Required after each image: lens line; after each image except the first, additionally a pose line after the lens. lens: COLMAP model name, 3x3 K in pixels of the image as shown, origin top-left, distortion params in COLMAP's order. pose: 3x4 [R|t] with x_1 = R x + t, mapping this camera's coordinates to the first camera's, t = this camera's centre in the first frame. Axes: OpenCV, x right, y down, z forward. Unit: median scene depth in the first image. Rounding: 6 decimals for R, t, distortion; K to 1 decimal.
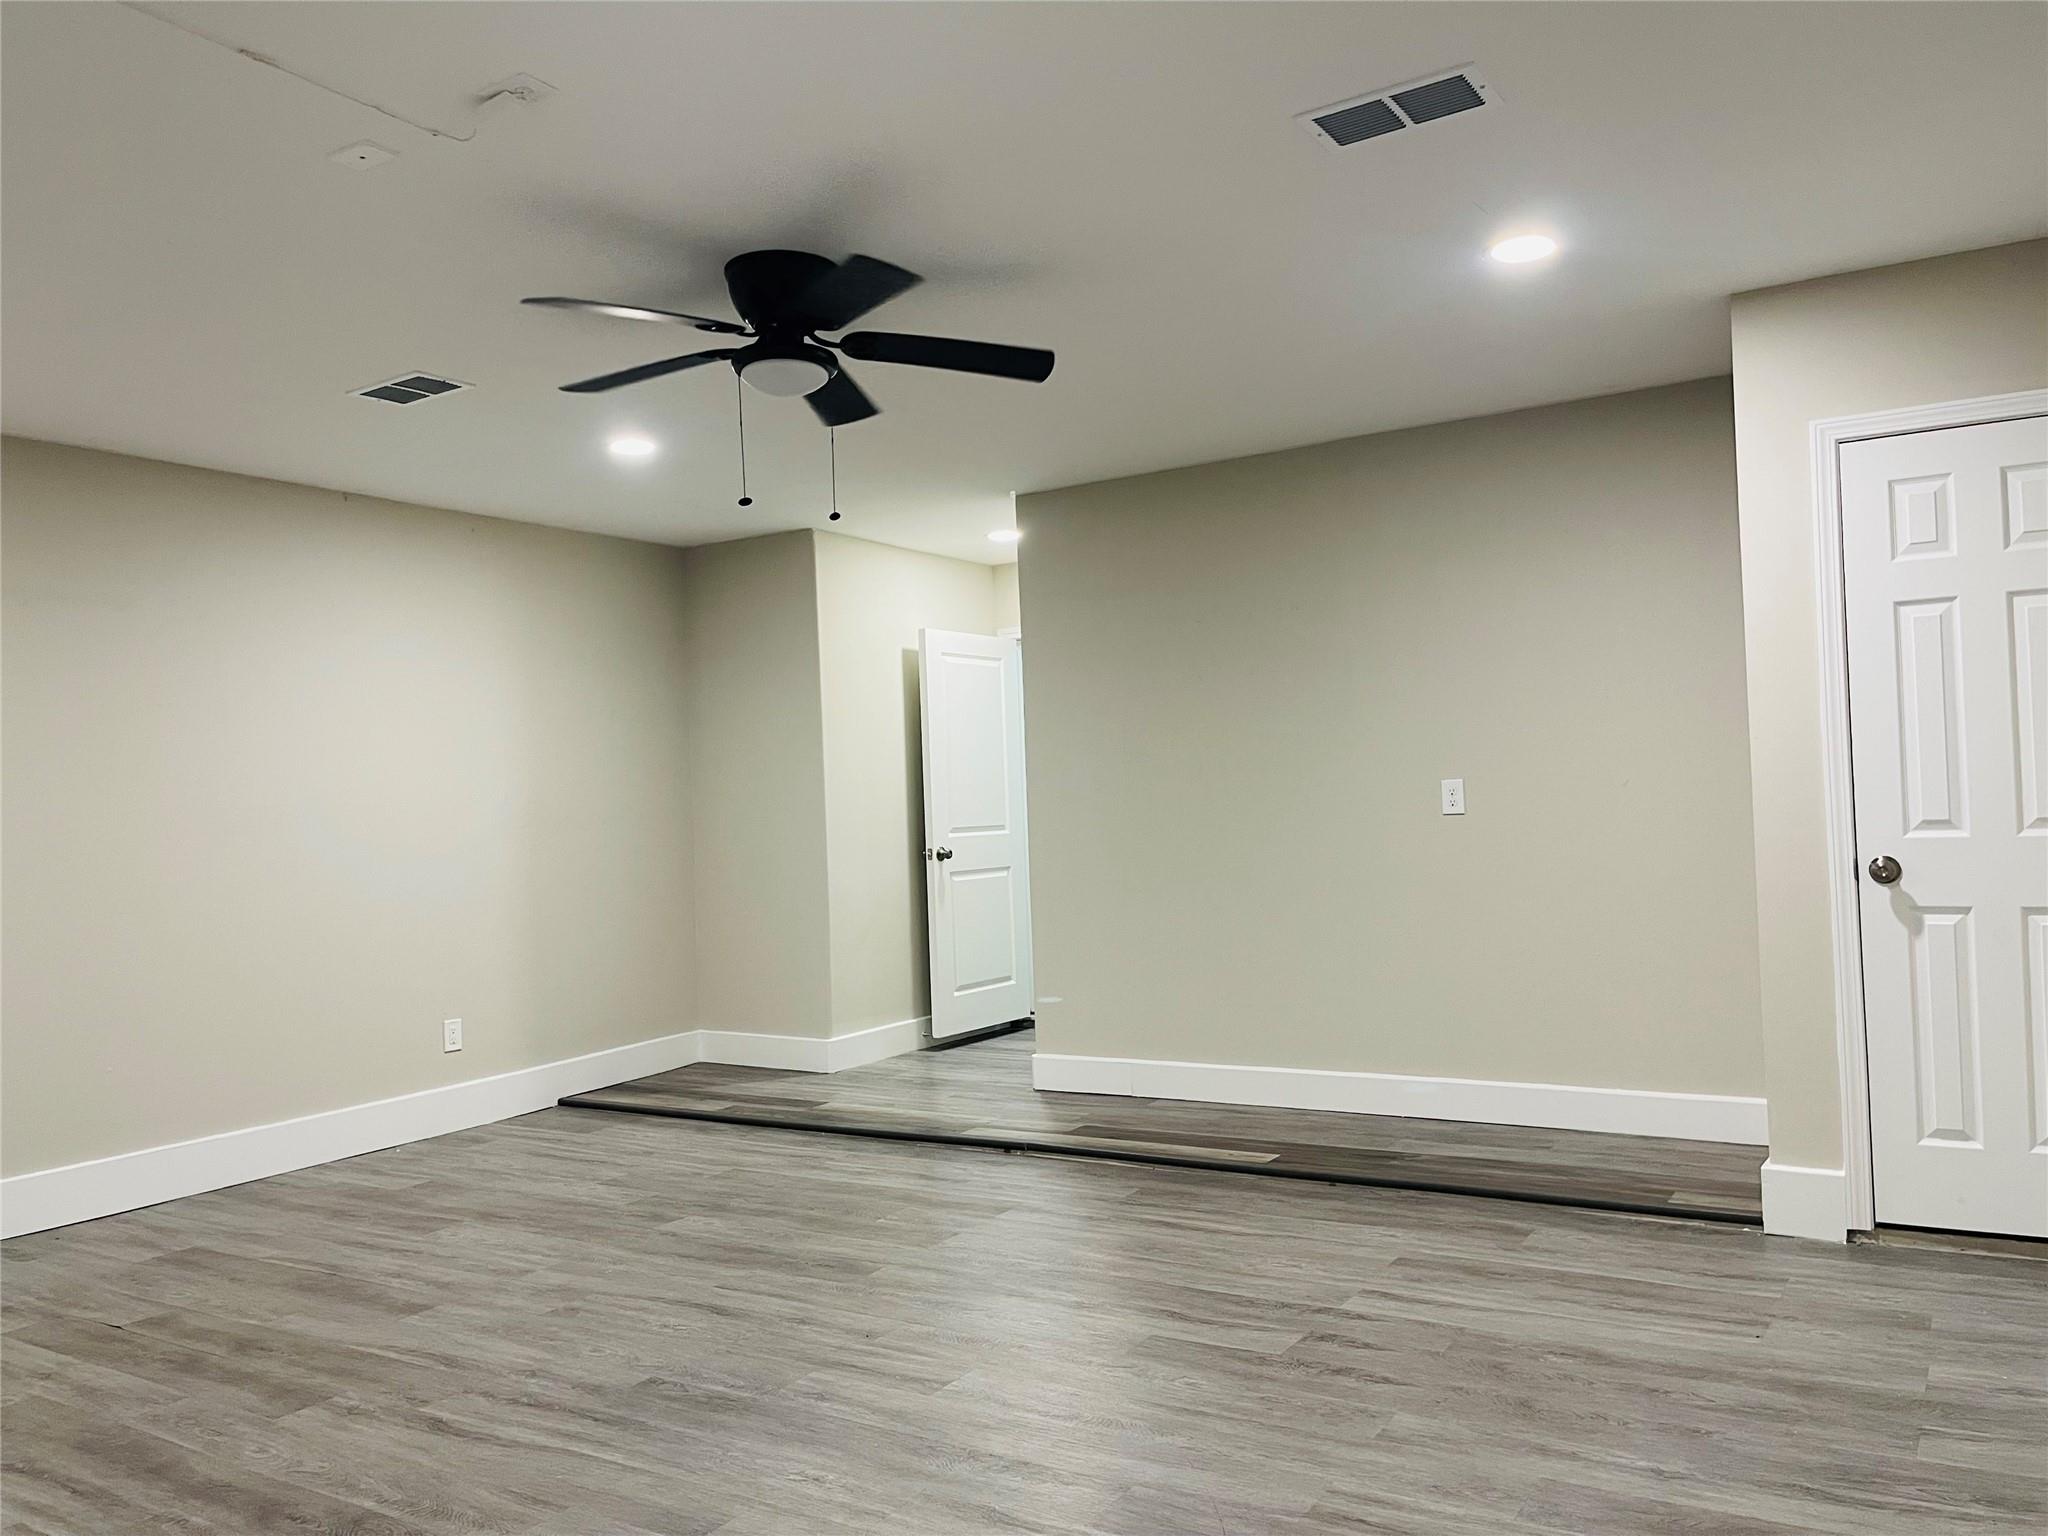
lens RADIAL K [[1552.7, 0, 1024.0], [0, 1552.7, 768.0], [0, 0, 1]] dist [0.061830, -0.073583]
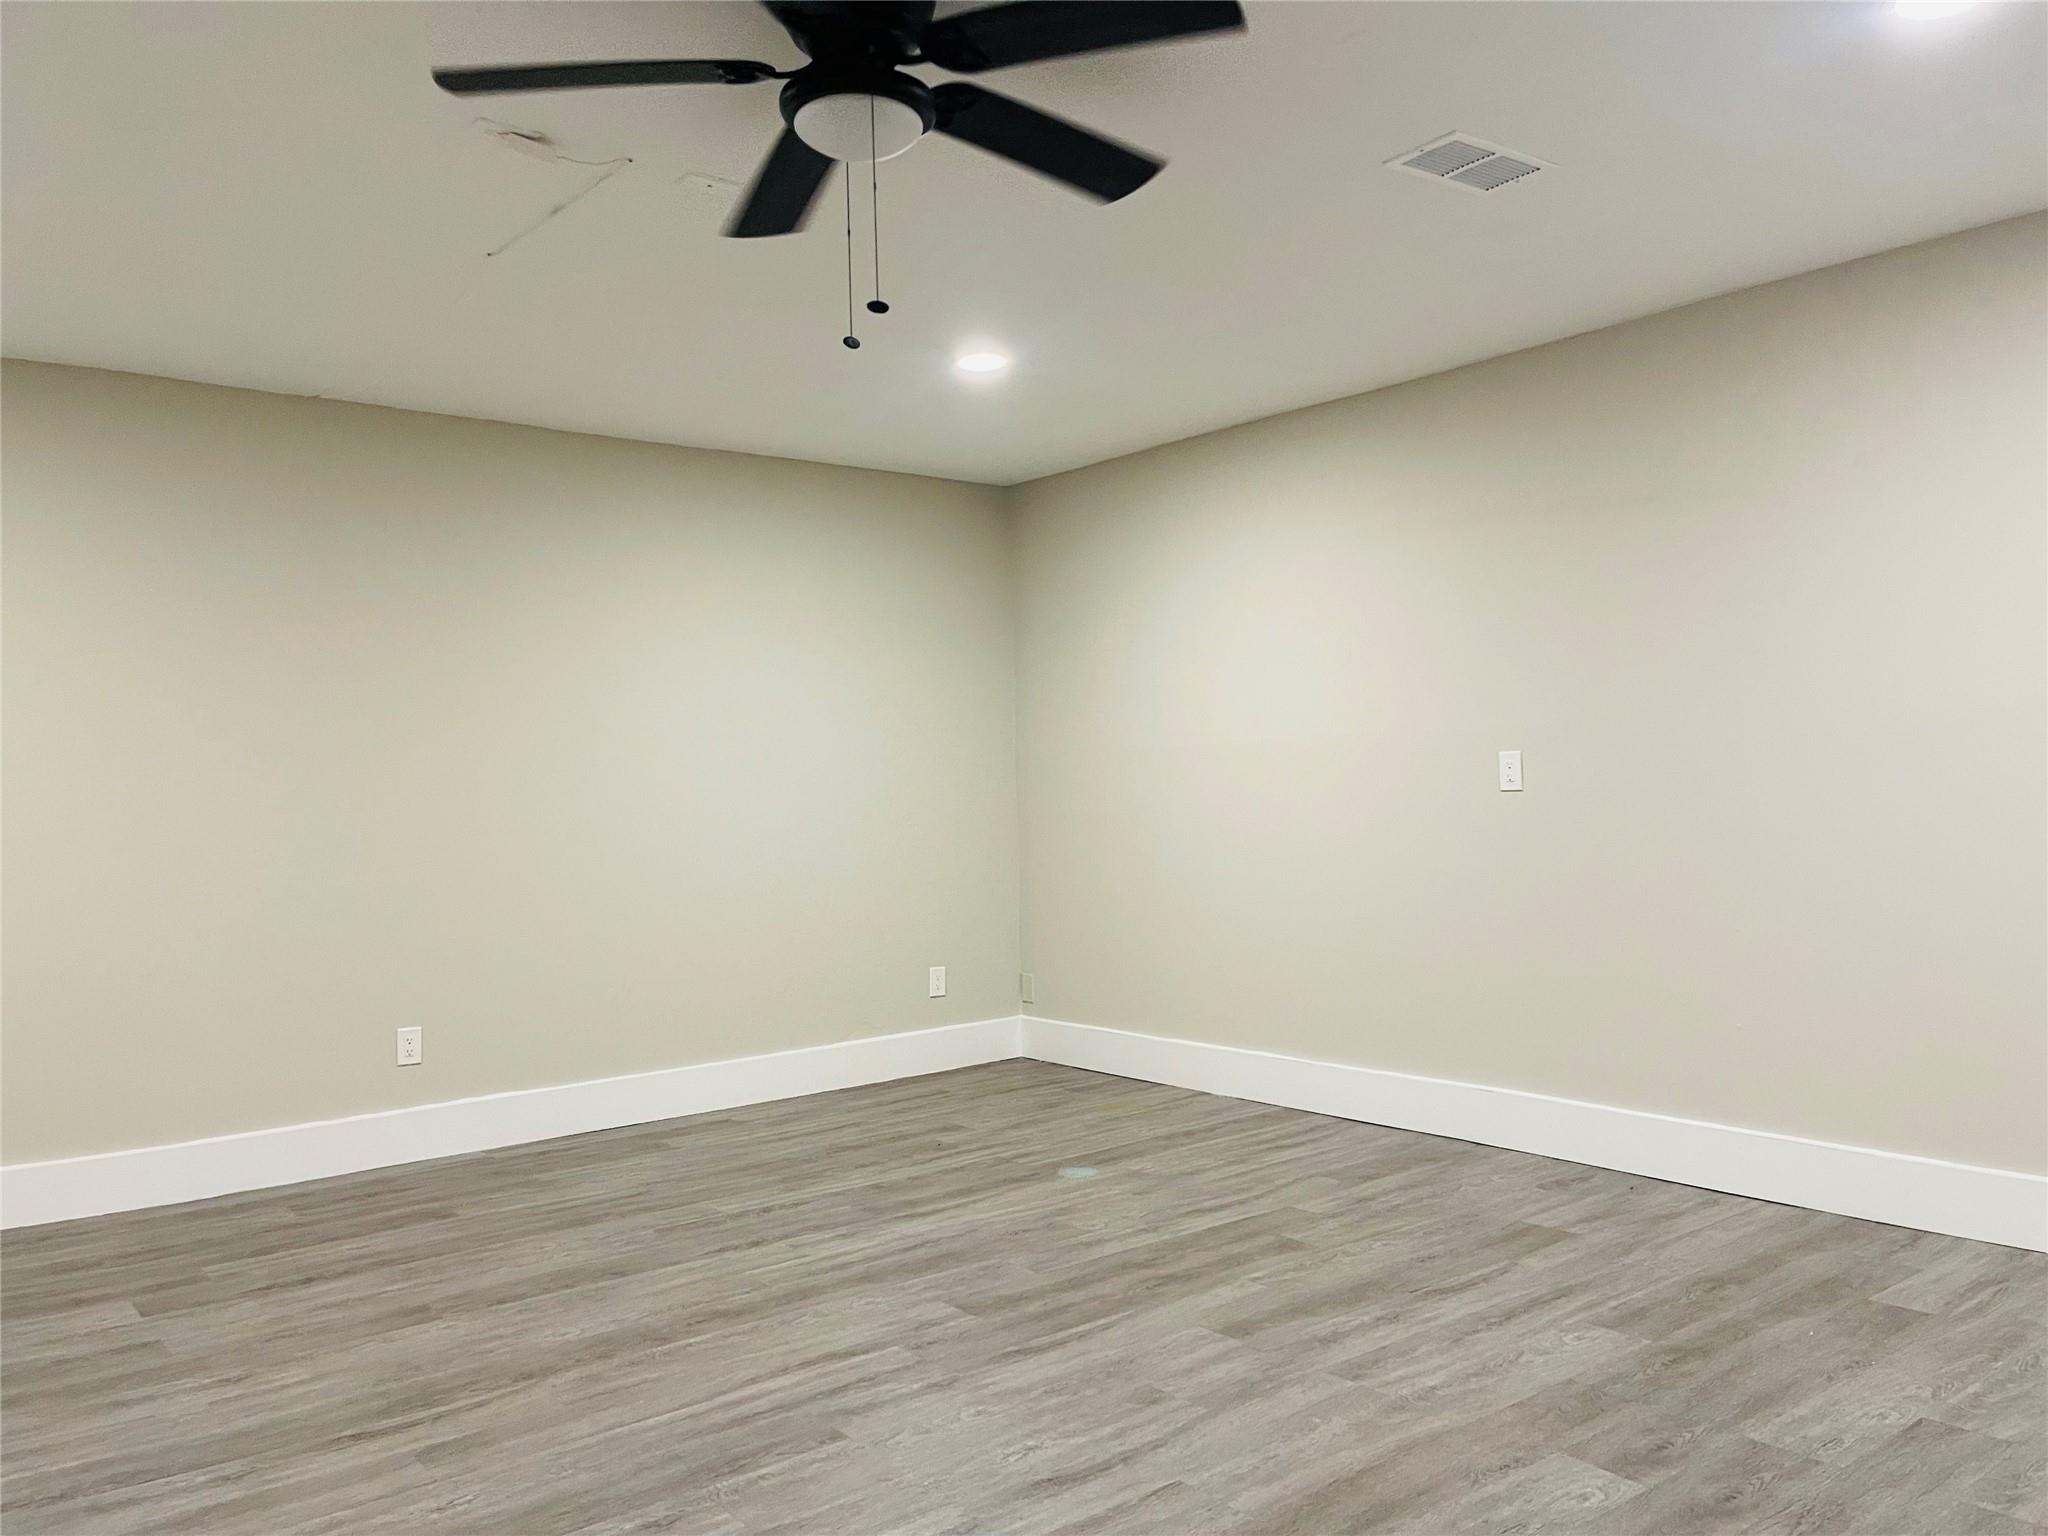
lens RADIAL K [[1552.7, 0, 1024.0], [0, 1552.7, 768.0], [0, 0, 1]] dist [0.061830, -0.073583]
pose [[-0.332105, 0.039310, -0.942423, 0.481325], [0.061932, 0.997884, 0.019799, 0.016499], [0.941207, -0.051791, -0.333836, 1.303181]]
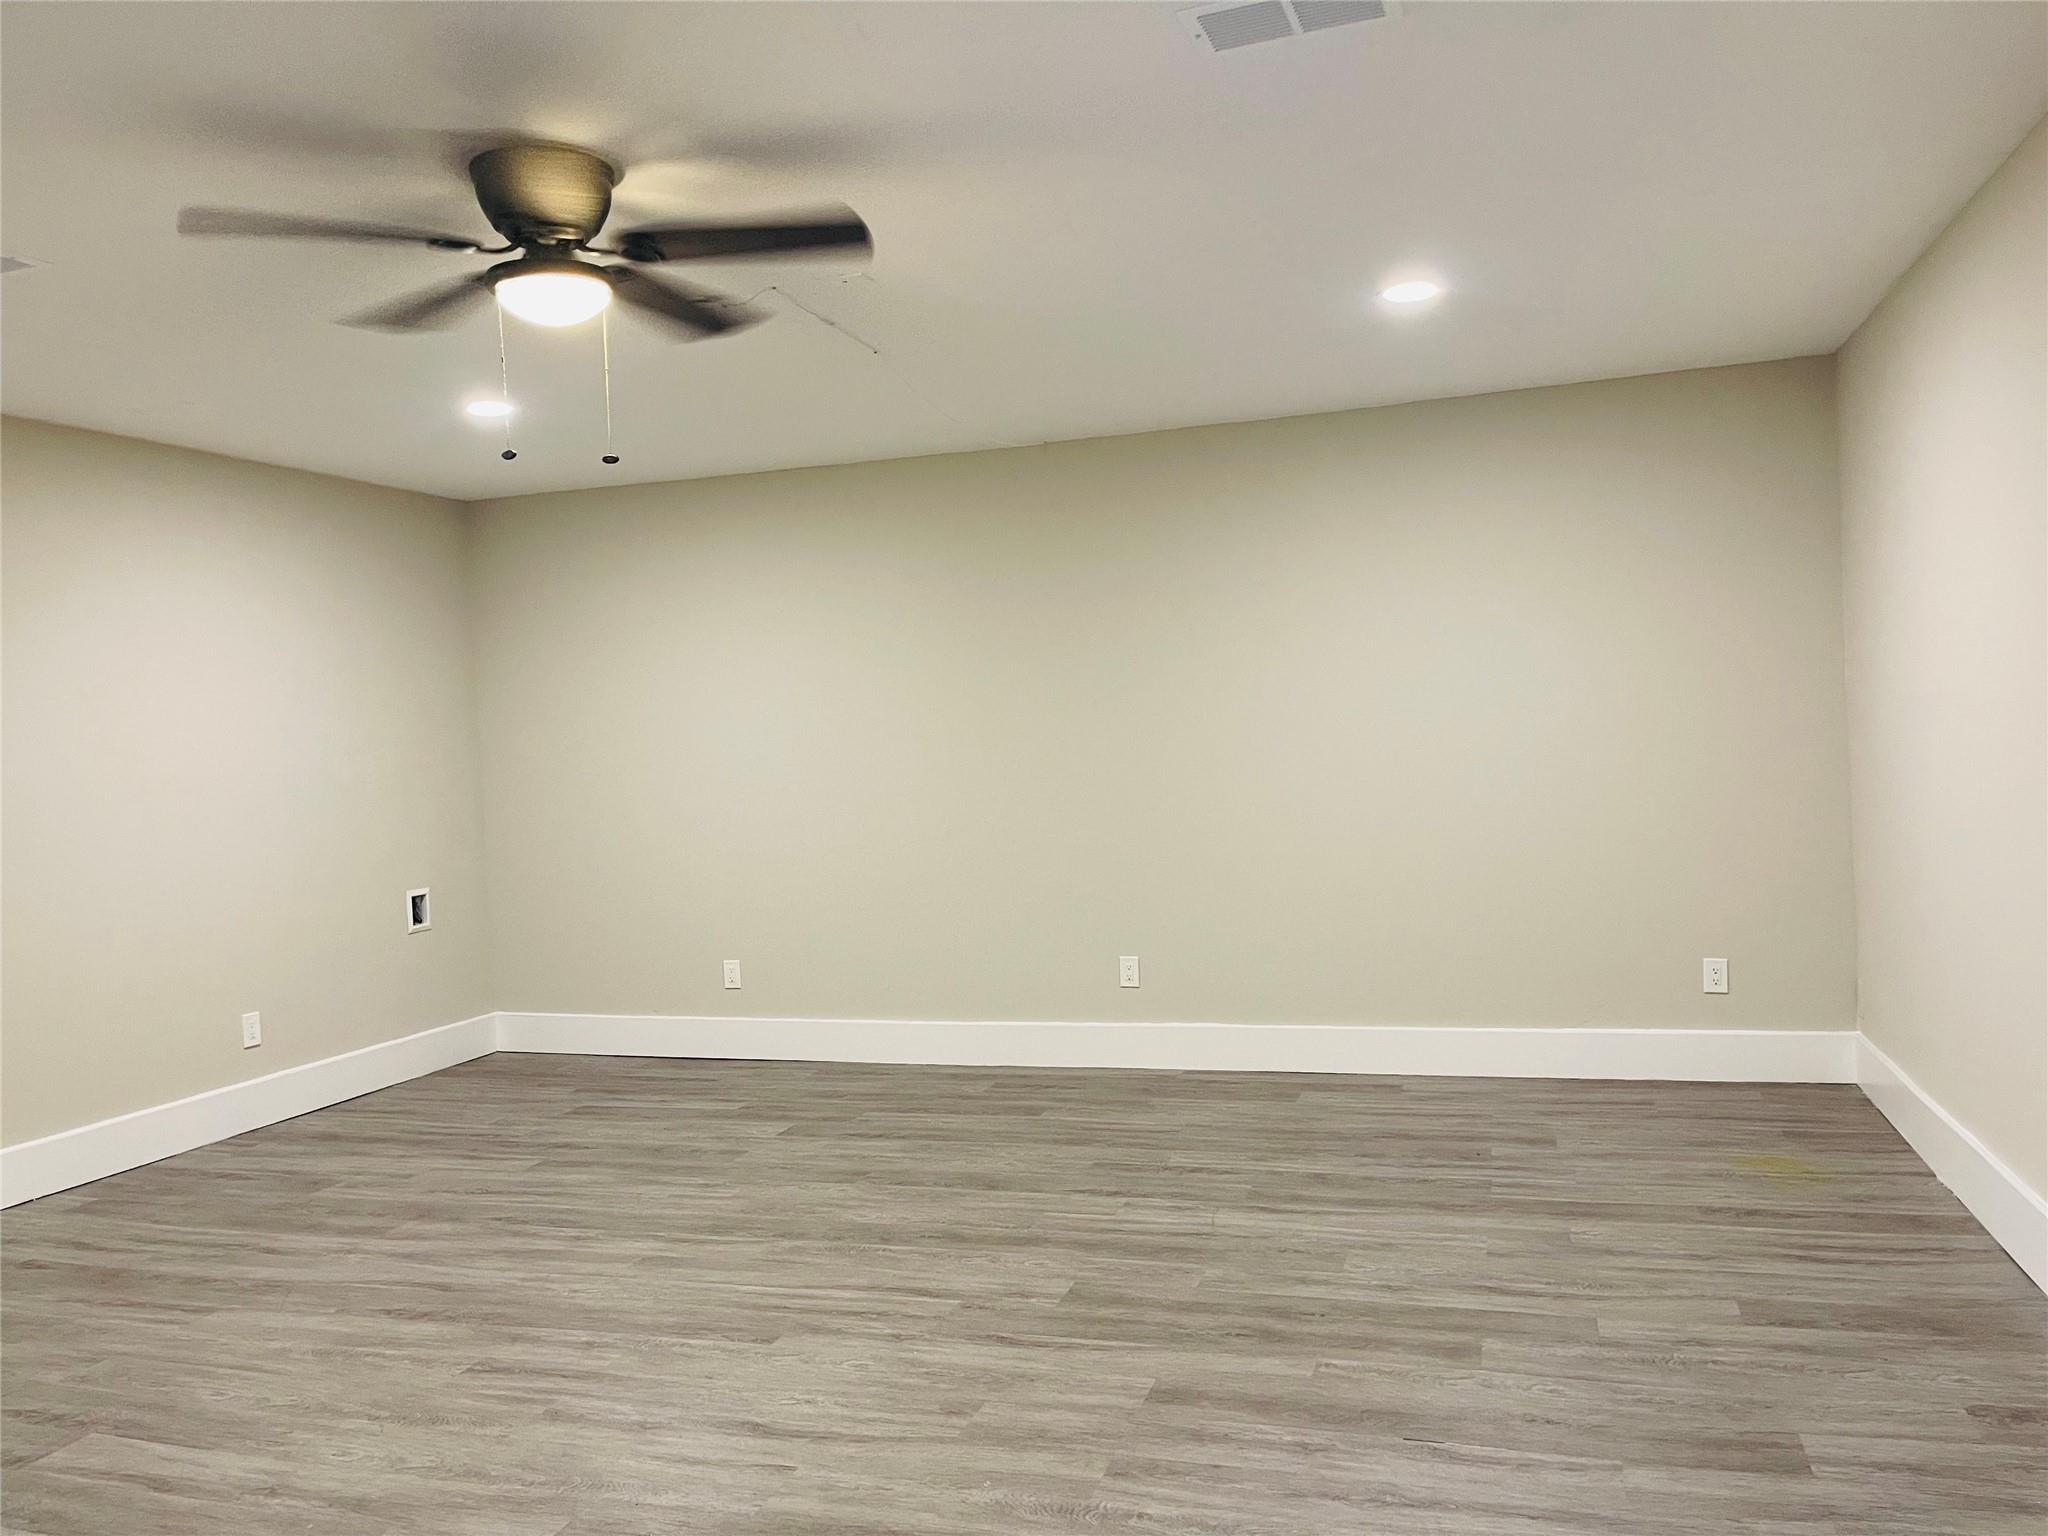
lens RADIAL K [[1552.7, 0, 1024.0], [0, 1552.7, 768.0], [0, 0, 1]] dist [0.061830, -0.073583]
pose [[-0.964081, 0.091339, -0.249410, -0.165518], [0.092695, 0.995674, 0.006327, 0.019751], [0.248909, -0.017020, -0.968377, 1.915762]]
